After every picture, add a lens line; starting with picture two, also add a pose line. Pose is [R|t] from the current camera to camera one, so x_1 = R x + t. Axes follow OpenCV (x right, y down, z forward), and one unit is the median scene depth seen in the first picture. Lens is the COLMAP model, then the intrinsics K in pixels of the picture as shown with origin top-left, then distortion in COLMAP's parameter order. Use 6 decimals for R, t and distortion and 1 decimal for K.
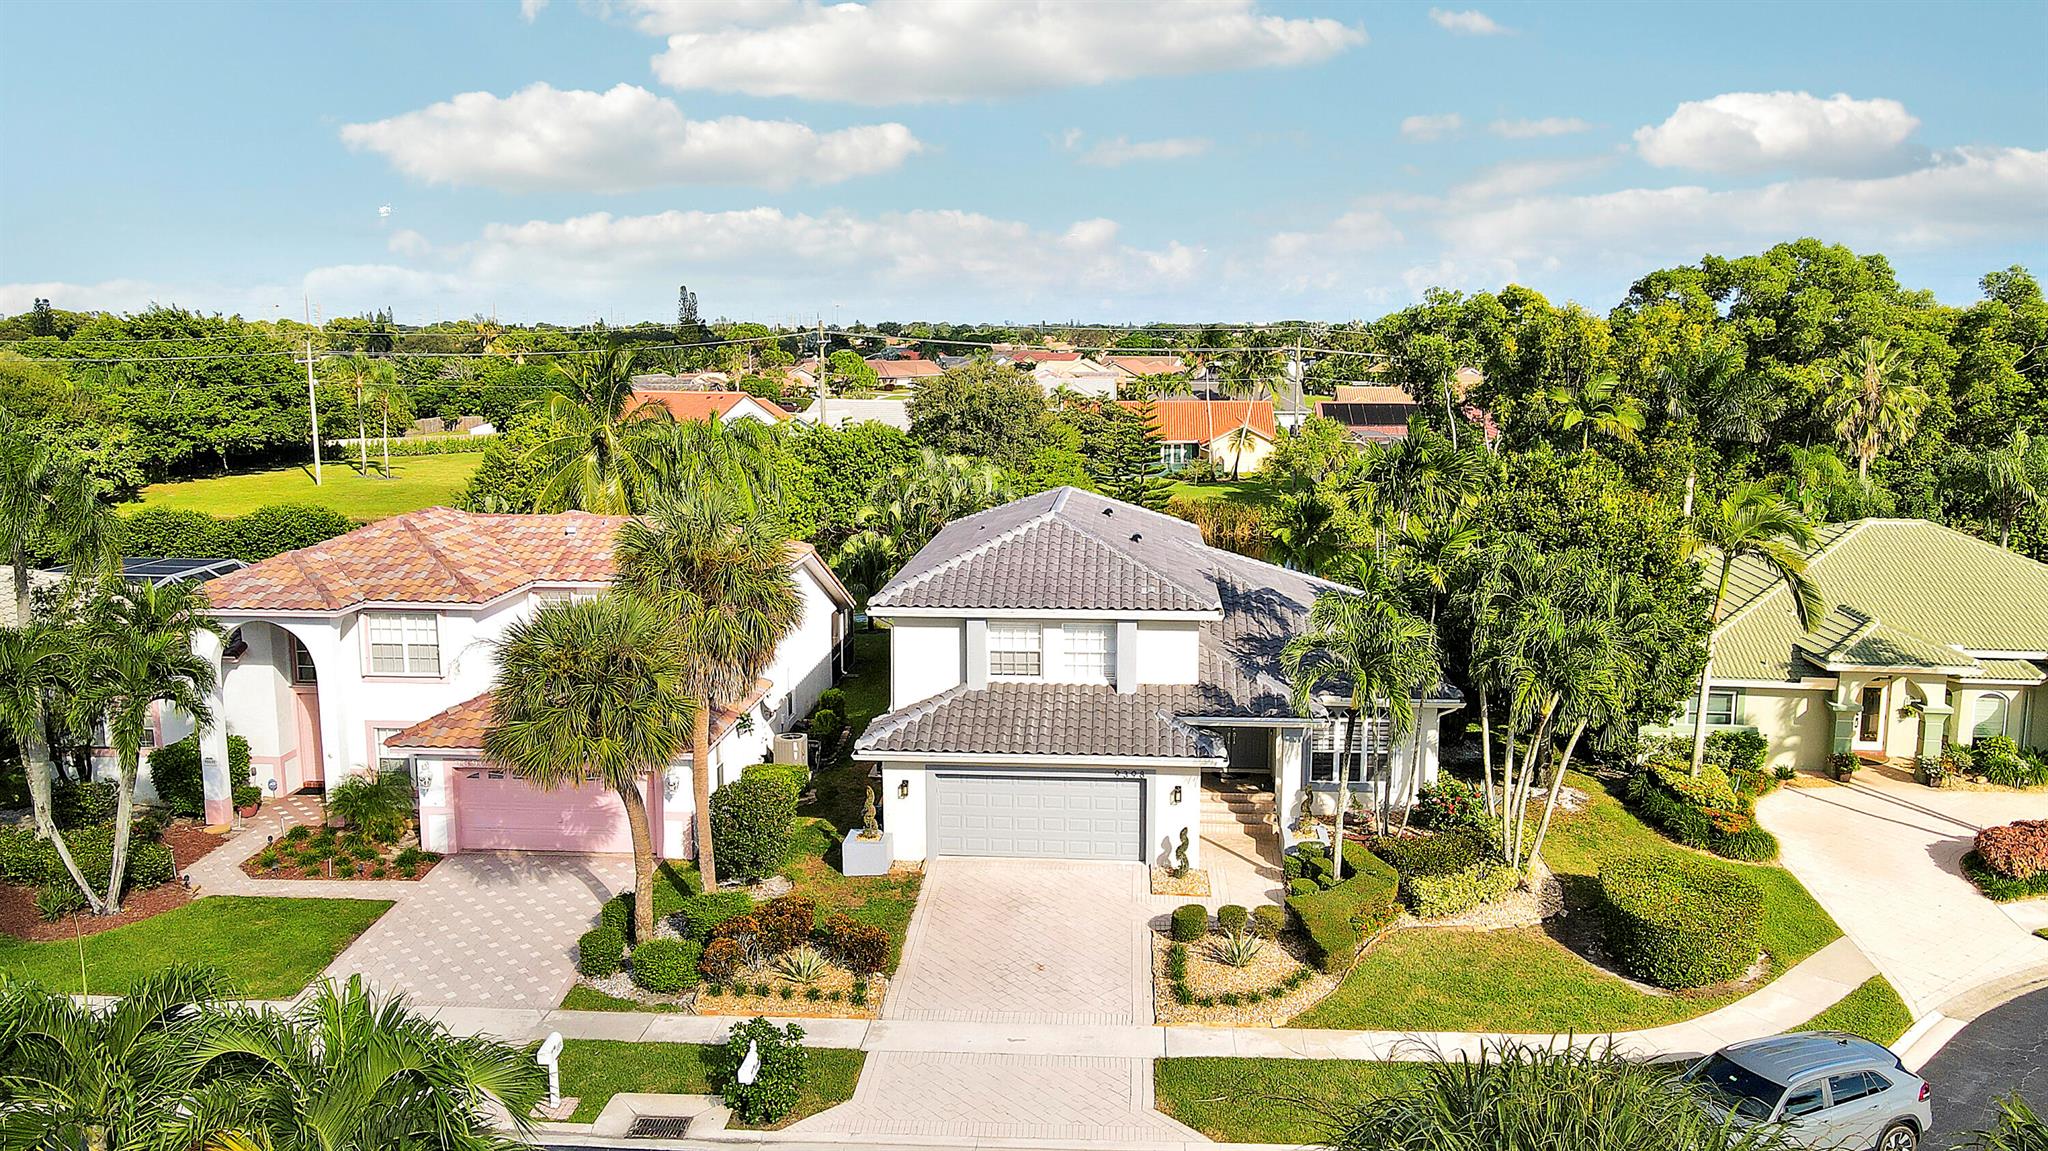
lens RADIAL K [[1506.7, 0, 990.7], [0, 1506.7, 573.8], [0, 0, 1]] dist [-0.004585, 0.004581]
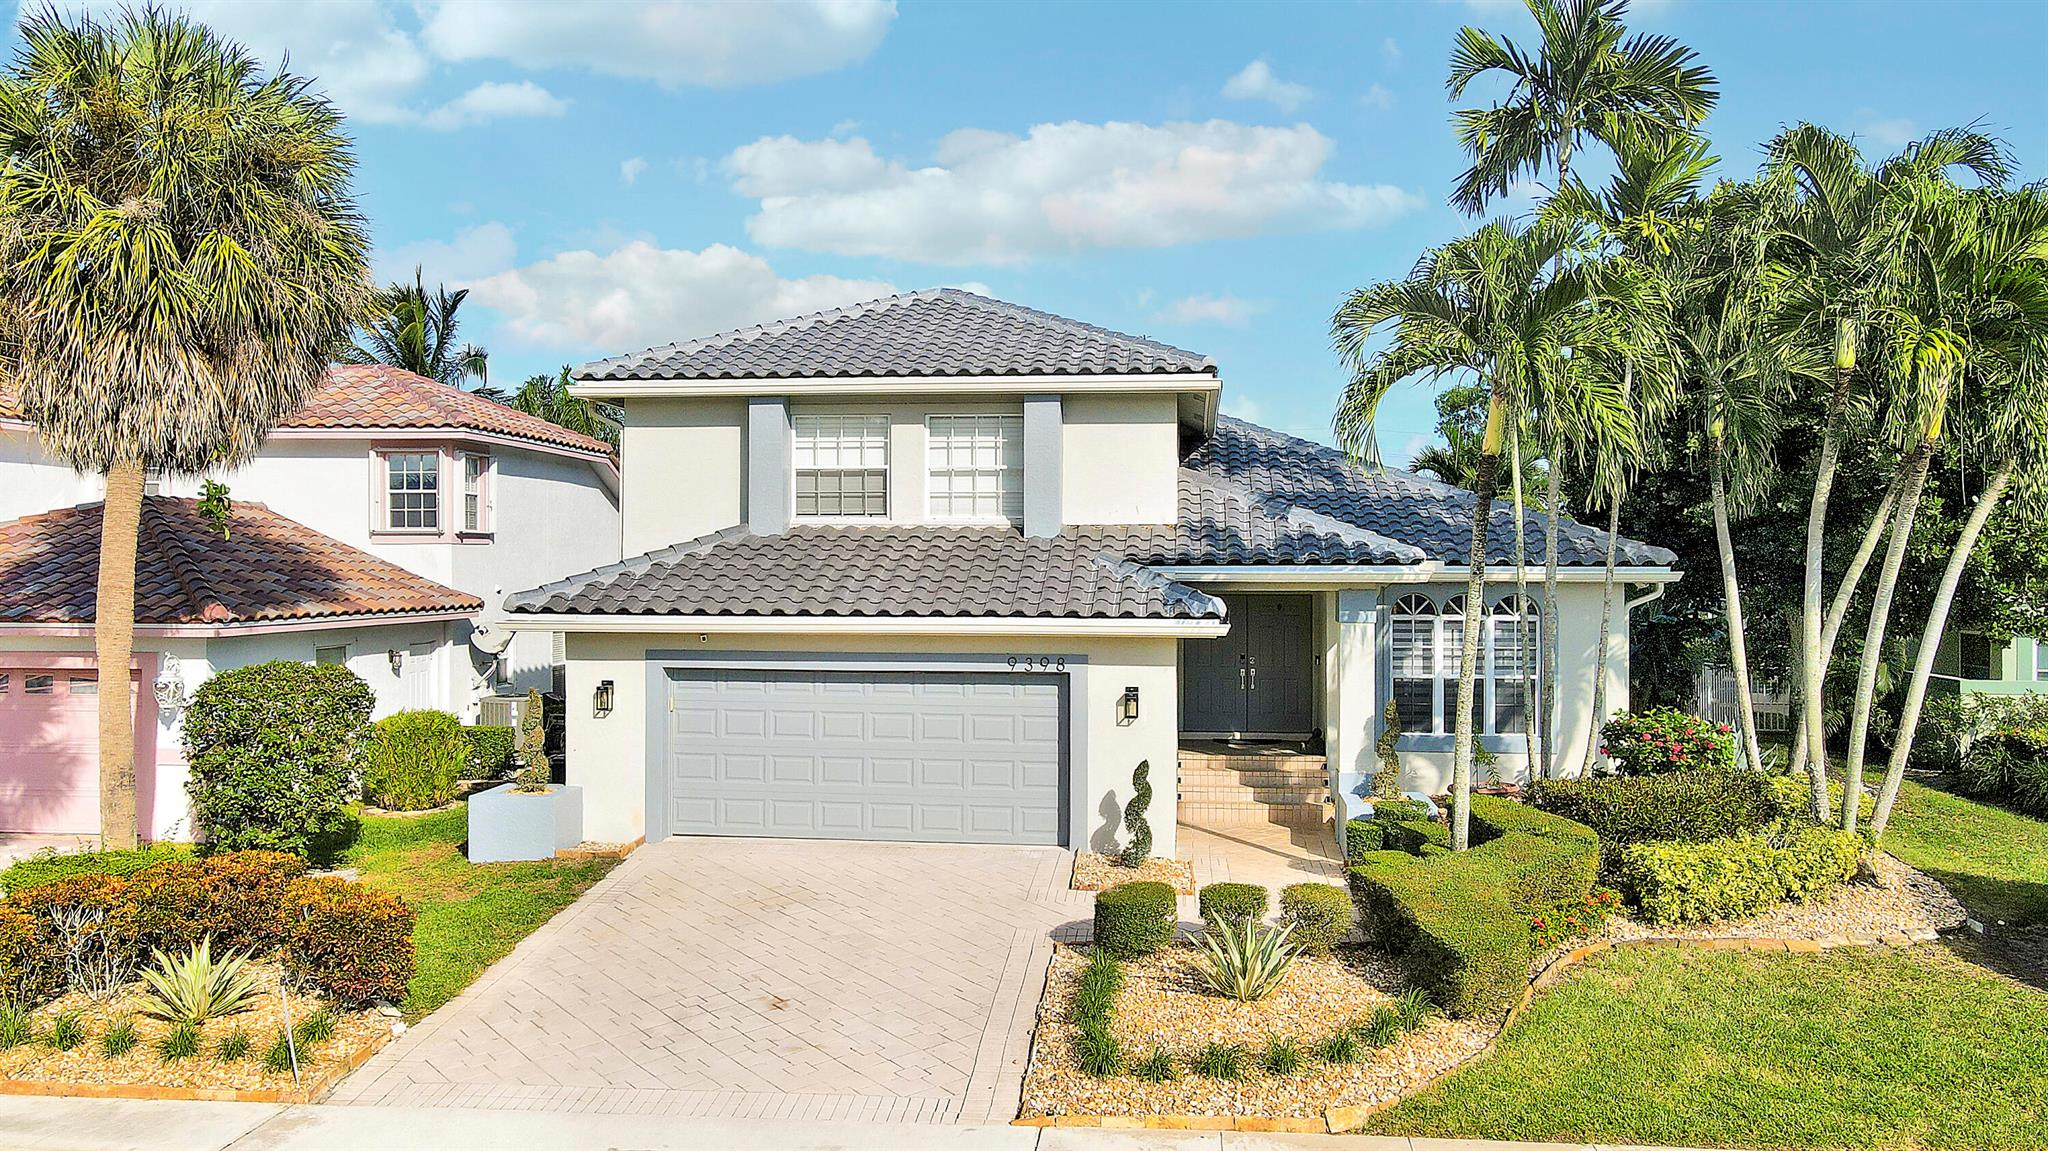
lens RADIAL K [[1506.7, 0, 990.7], [0, 1506.7, 573.8], [0, 0, 1]] dist [-0.004585, 0.004581]
pose [[0.999482, 0.008714, -0.030995, 0.092549], [-0.013259, 0.988656, -0.149608, 0.179434], [0.029340, 0.149942, 0.988259, 0.494565]]
